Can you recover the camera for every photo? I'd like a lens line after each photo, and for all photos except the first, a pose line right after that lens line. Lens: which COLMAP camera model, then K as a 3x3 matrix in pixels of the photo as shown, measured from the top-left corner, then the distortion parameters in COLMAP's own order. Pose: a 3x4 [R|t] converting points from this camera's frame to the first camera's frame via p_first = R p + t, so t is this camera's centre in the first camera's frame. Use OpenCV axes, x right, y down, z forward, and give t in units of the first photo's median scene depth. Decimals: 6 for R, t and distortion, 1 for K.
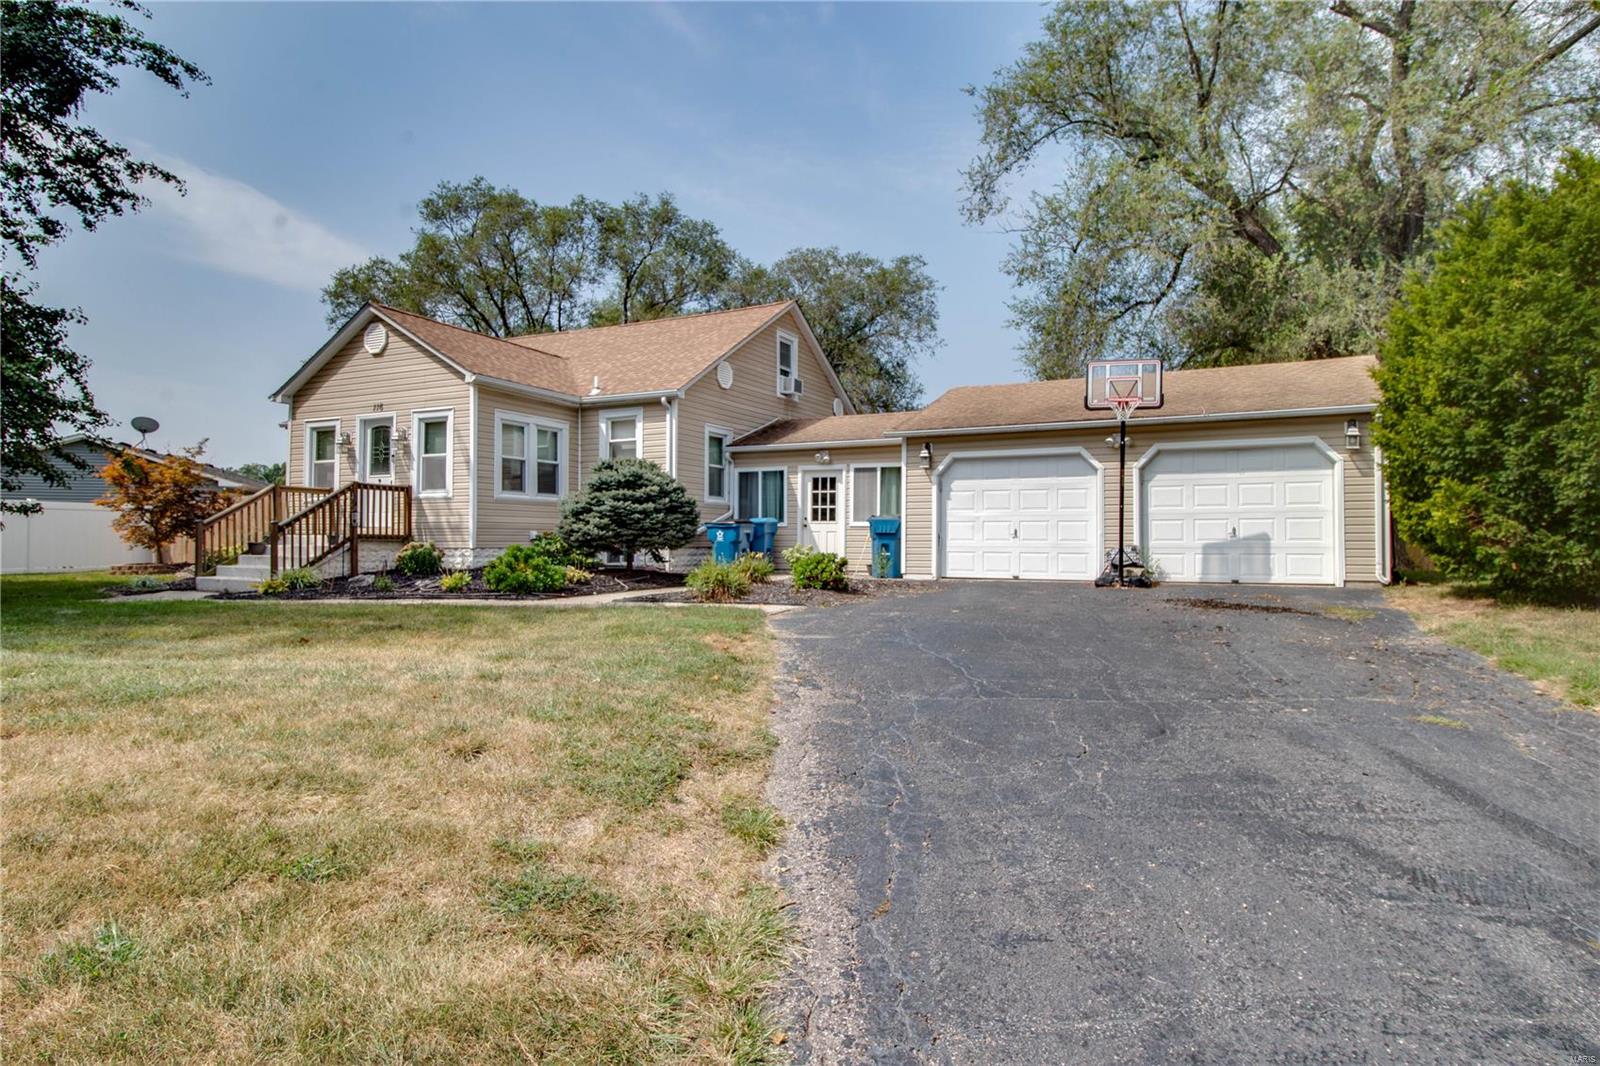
lens RADIAL K [[903.9, 0, 809.3], [0, 903.9, 513.5], [0, 0, 1]] dist [0.006077, -0.013354]
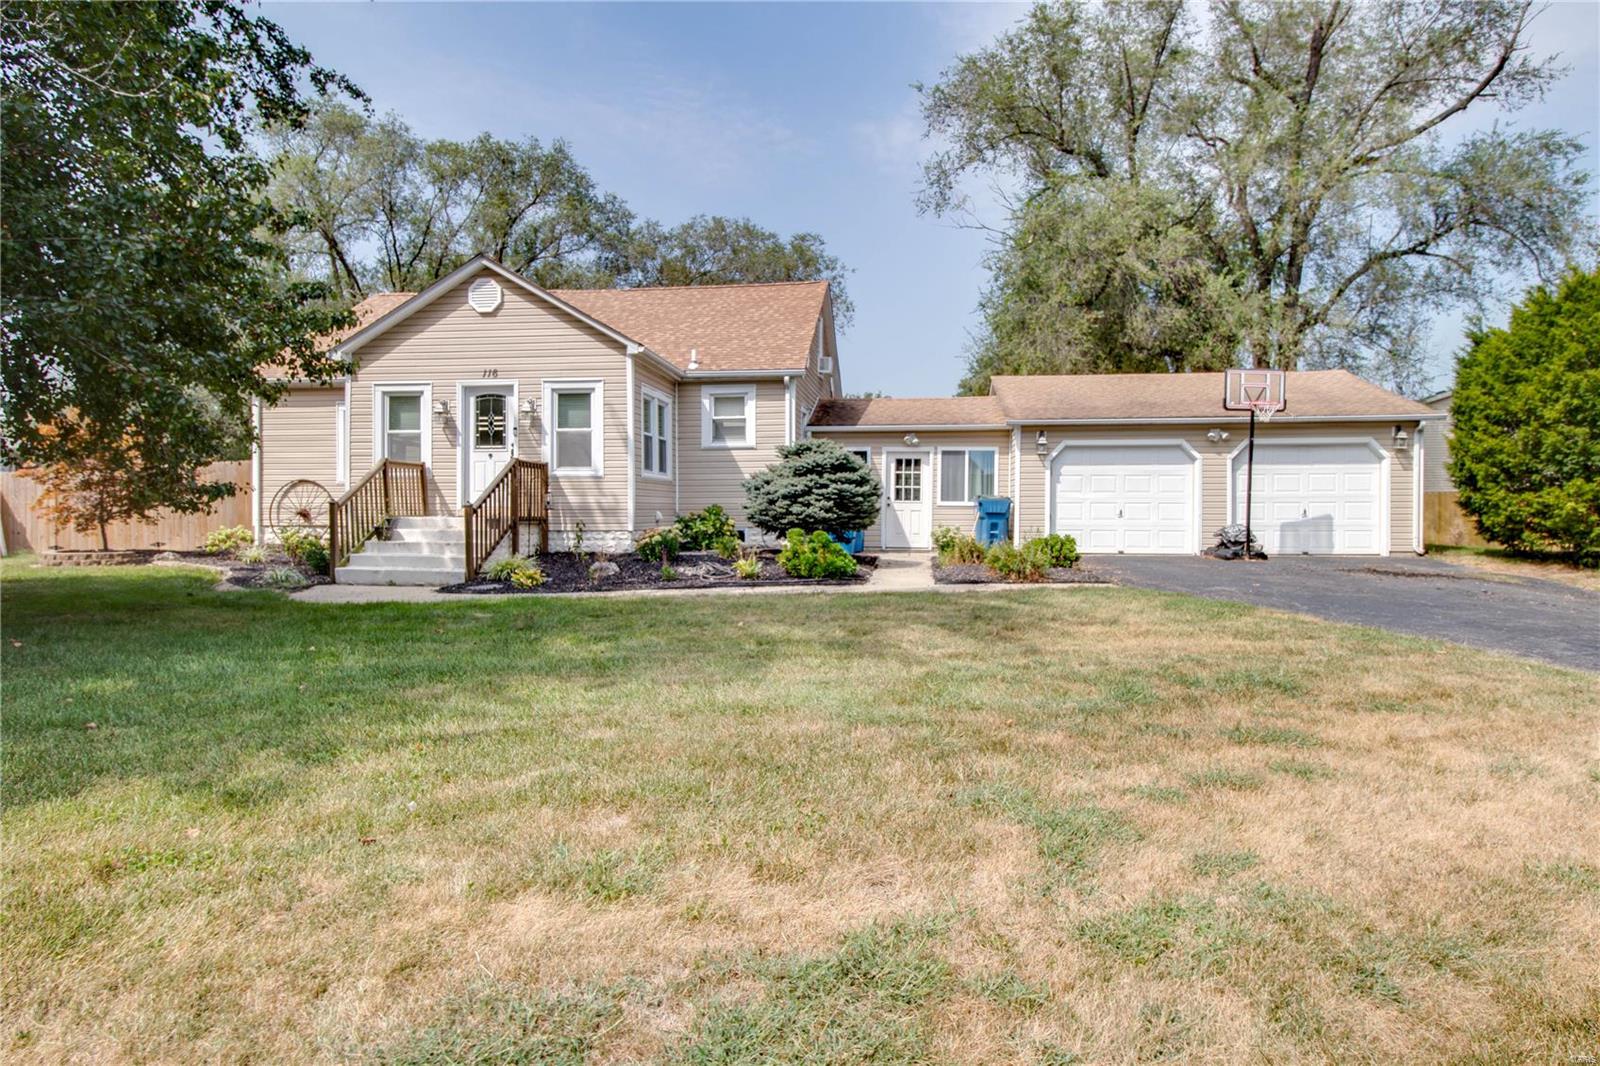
lens RADIAL K [[903.9, 0, 810.7], [0, 903.9, 520.0], [0, 0, 1]] dist [0.006077, -0.013354]
pose [[0.946293, -0.004977, 0.323273, -0.467171], [-0.009282, 0.999051, 0.042550, -0.013563], [-0.323178, -0.043266, 0.945349, 0.043763]]
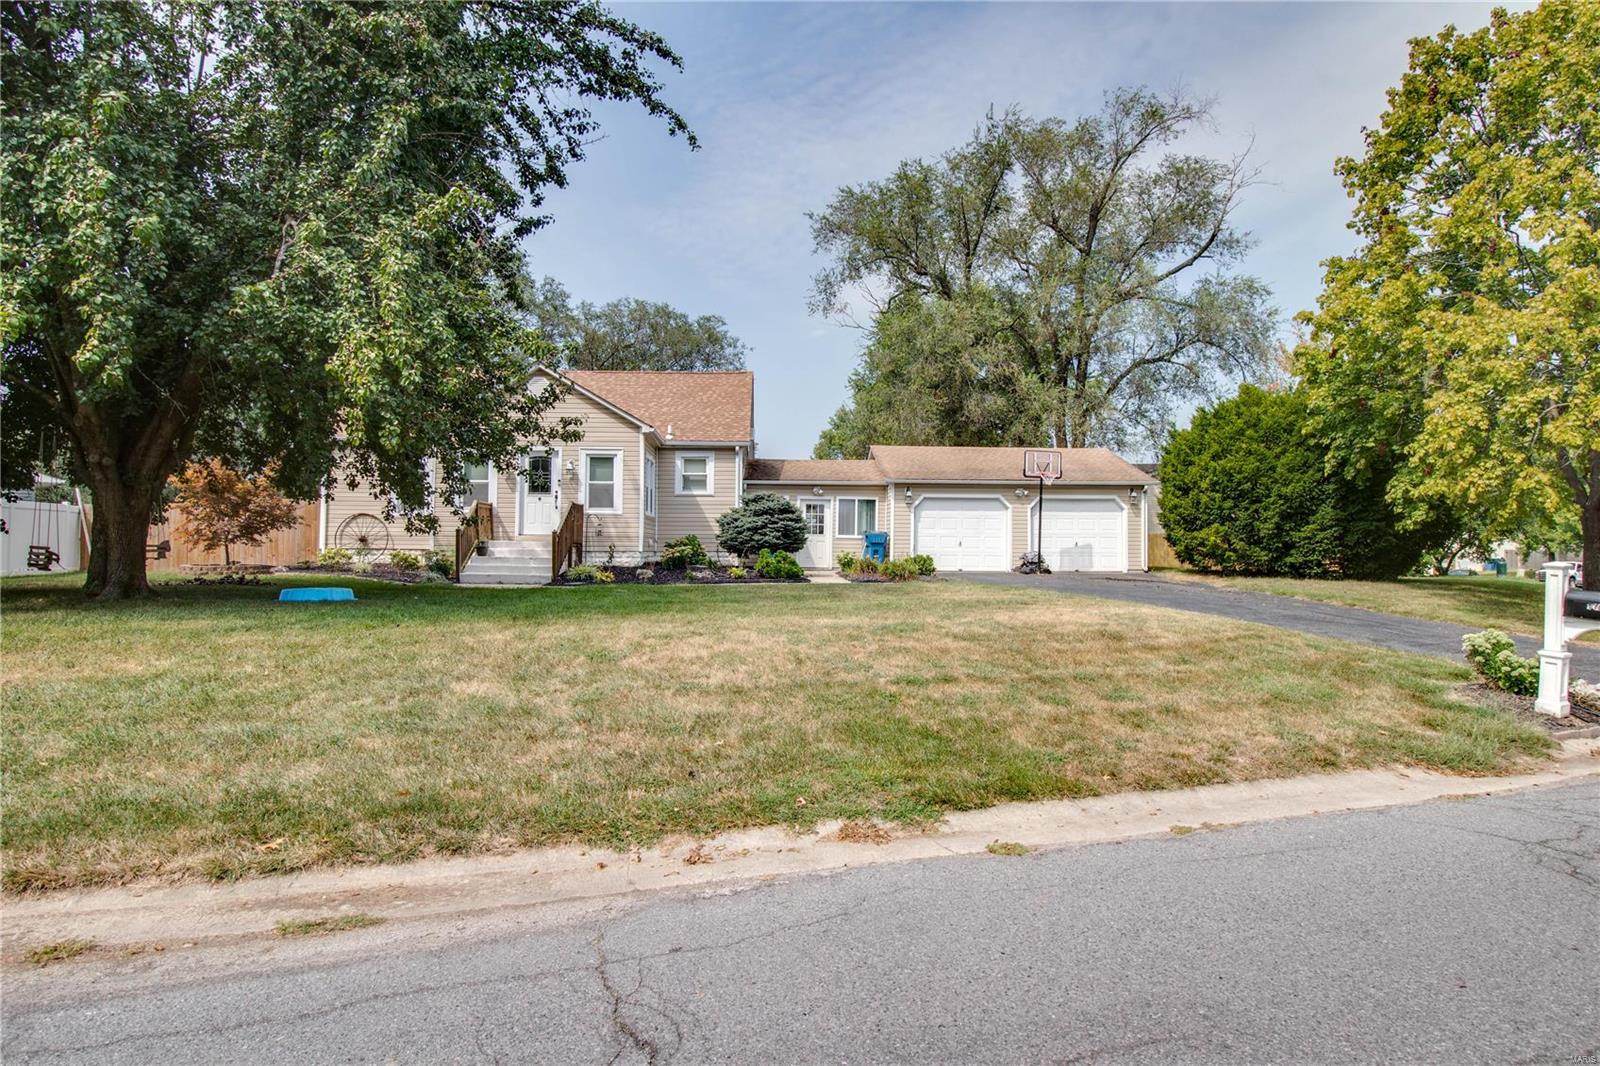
lens RADIAL K [[903.9, 0, 803.5], [0, 903.9, 522.2], [0, 0, 1]] dist [0.006077, -0.013354]
pose [[0.884087, 0.018950, 0.466938, -0.749450], [-0.020971, 0.999780, -0.000868, -0.009648], [-0.466851, -0.009024, 0.884290, -0.325501]]
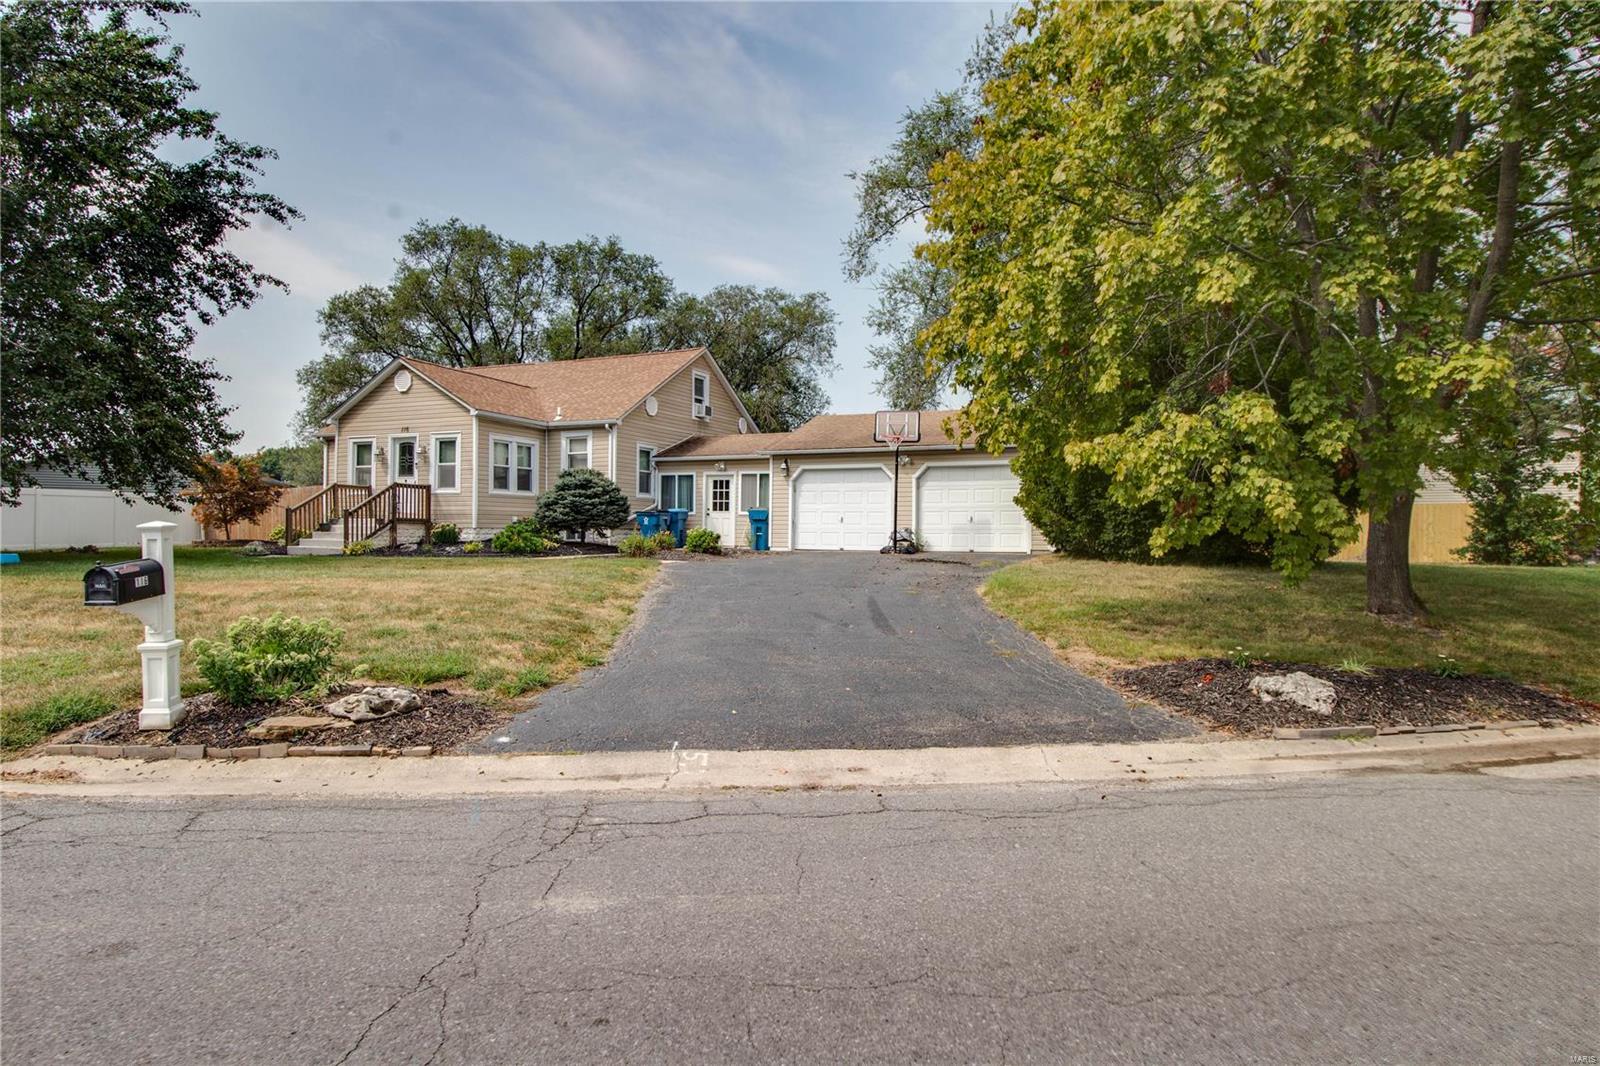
lens RADIAL K [[903.9, 0, 805.3], [0, 903.9, 510.2], [0, 0, 1]] dist [0.006077, -0.013354]
pose [[0.998774, 0.006242, 0.049098, 0.085372], [-0.006632, 0.999948, 0.007781, -0.005100], [-0.049047, -0.008098, 0.998764, -0.458526]]
